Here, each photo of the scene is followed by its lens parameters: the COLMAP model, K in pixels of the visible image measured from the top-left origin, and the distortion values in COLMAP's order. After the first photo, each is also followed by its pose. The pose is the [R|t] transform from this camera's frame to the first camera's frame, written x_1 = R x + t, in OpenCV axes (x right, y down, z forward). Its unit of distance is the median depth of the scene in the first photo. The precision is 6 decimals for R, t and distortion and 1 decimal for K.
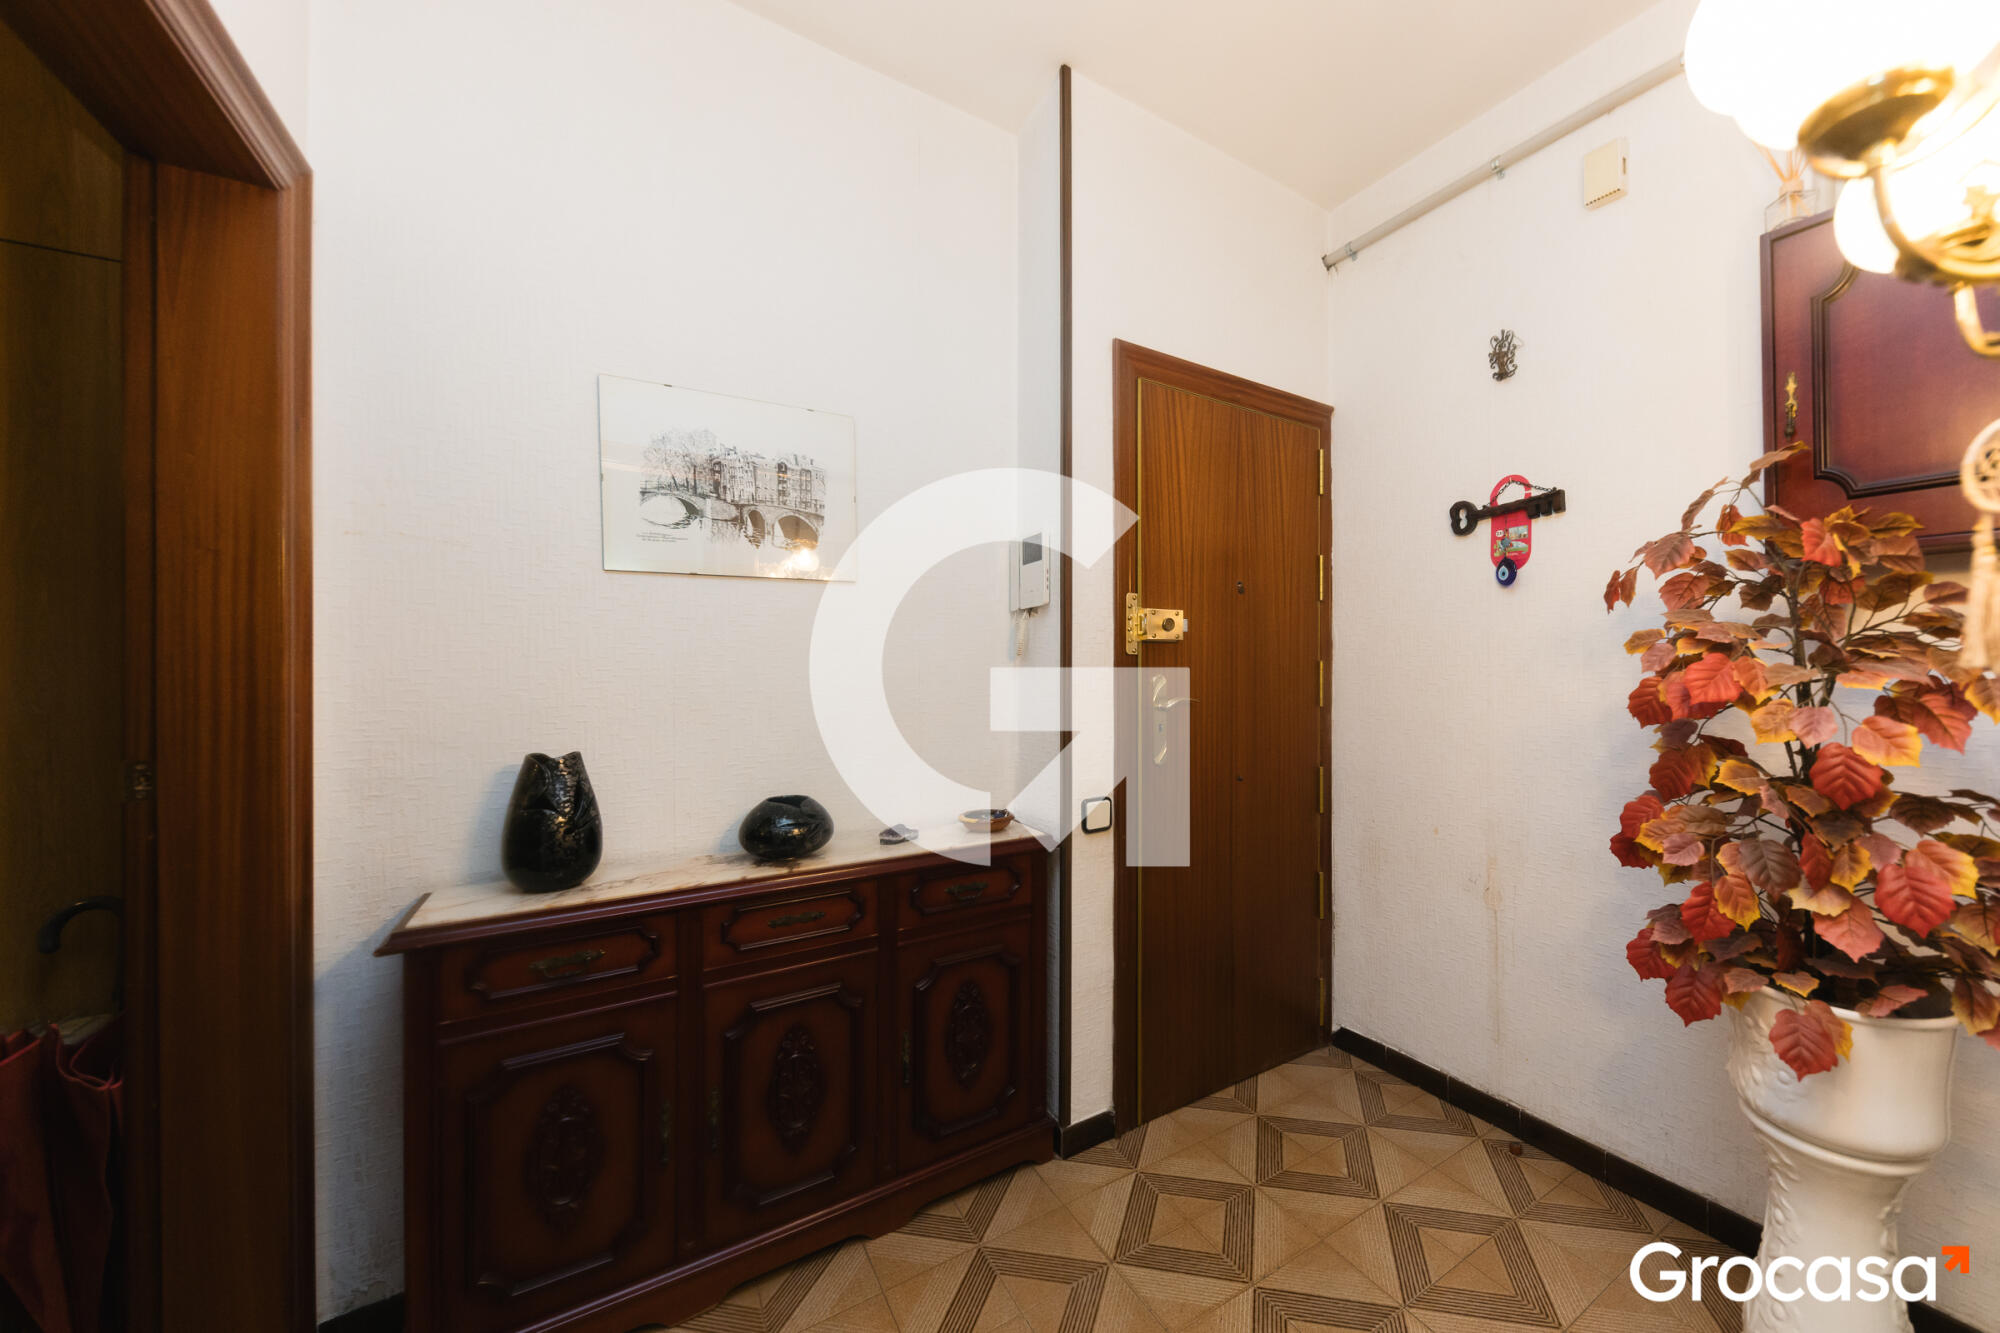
lens RADIAL K [[693.9, 0, 993.6], [0, 693.9, 662.4], [0, 0, 1]] dist [-0.001176, -0.000213]
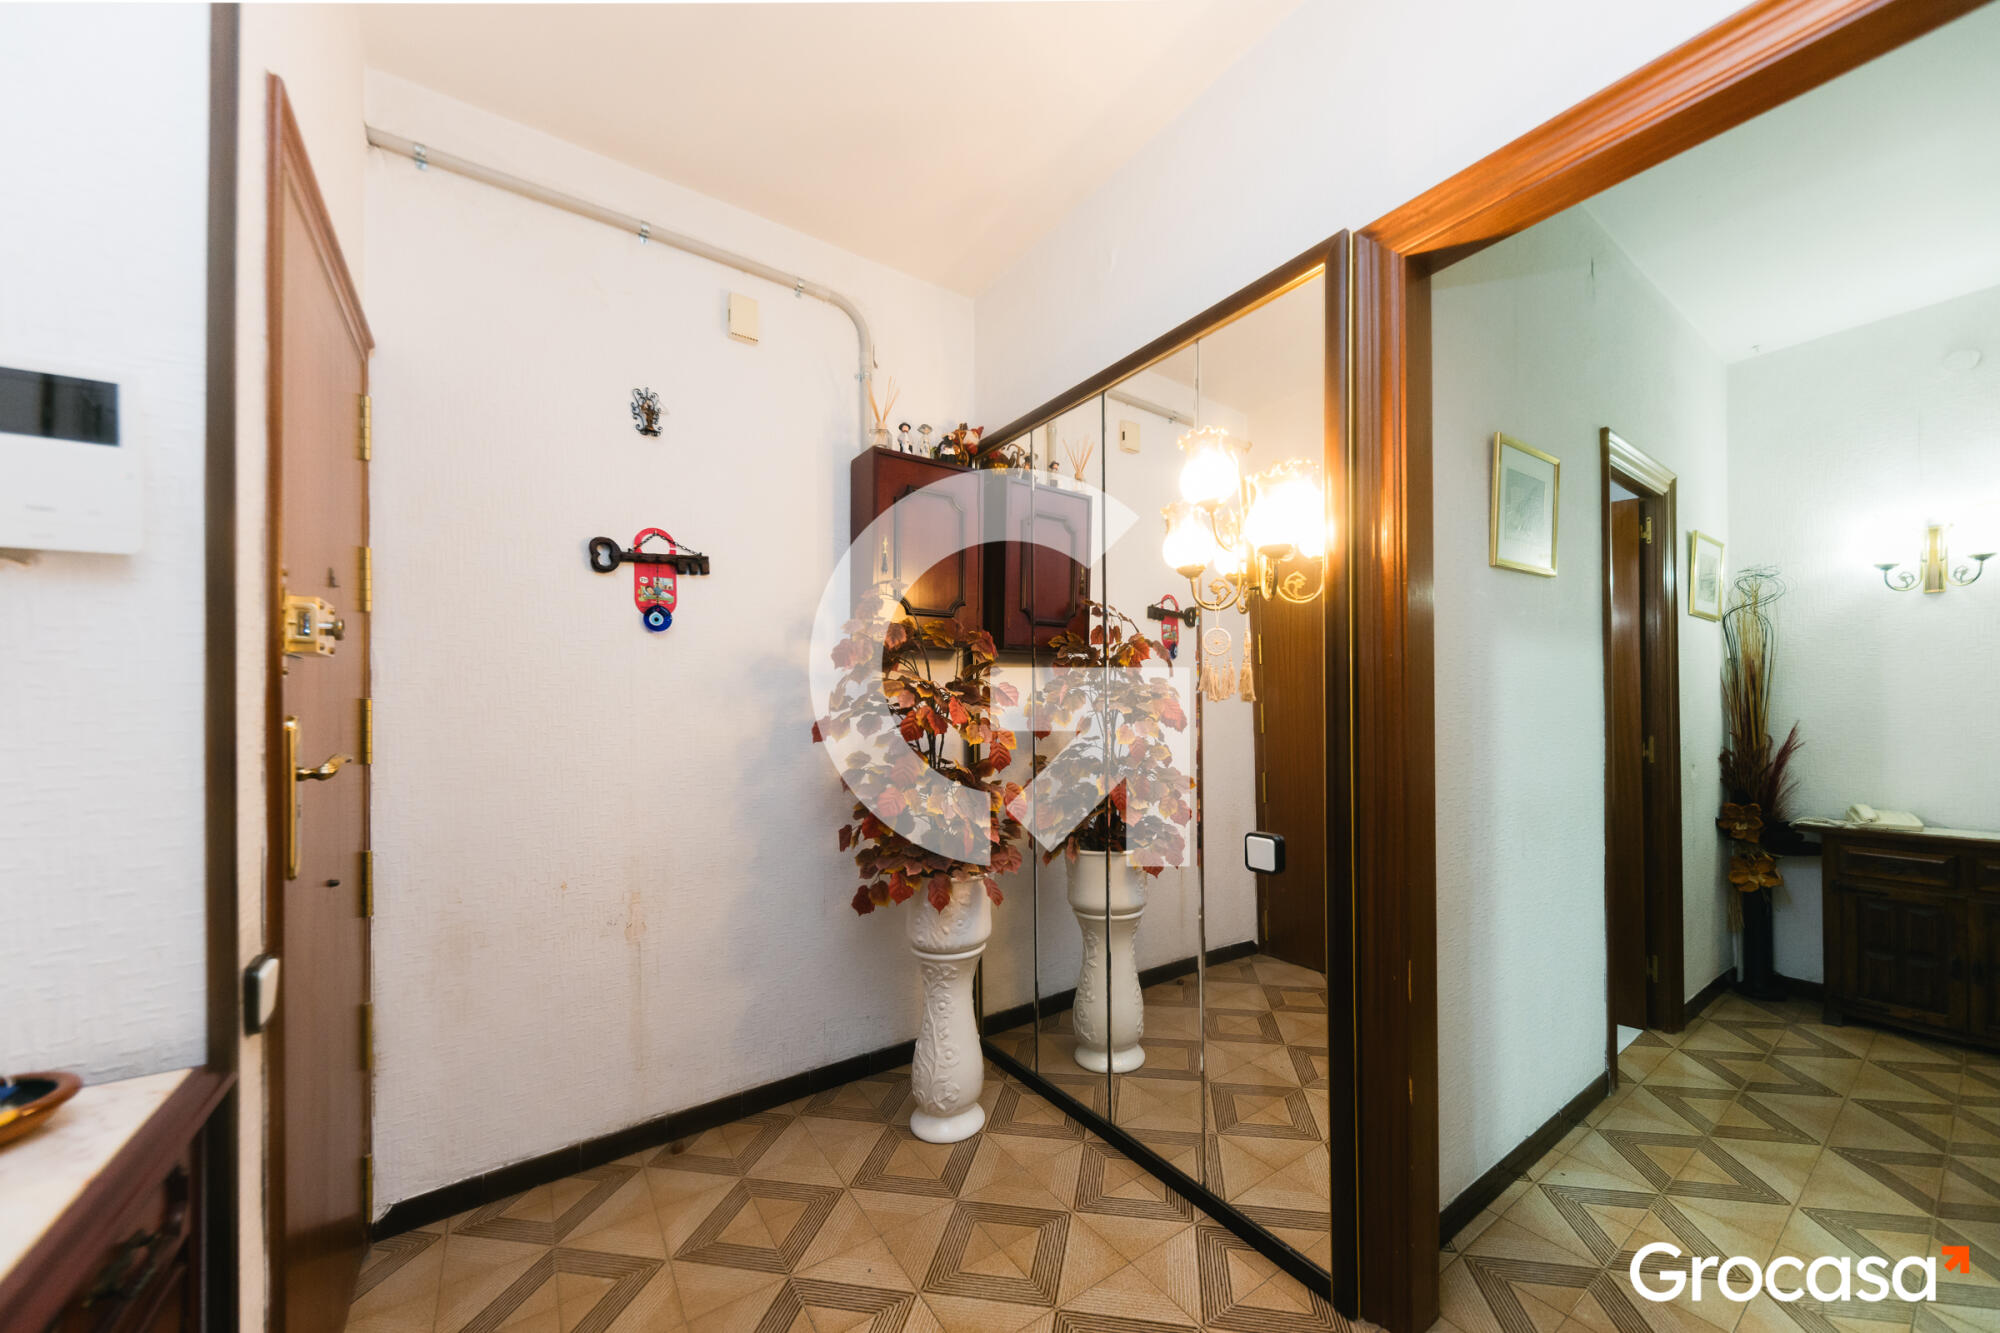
lens RADIAL K [[739.6, 0, 1107.8], [0, 739.6, 708.5], [0, 0, 1]] dist [0.000421, 0.000022]
pose [[-0.154995, 0.008340, 0.987880, -0.490530], [0.003380, 0.999963, -0.007911, 0.019571], [-0.987909, 0.002113, -0.155018, 0.491834]]
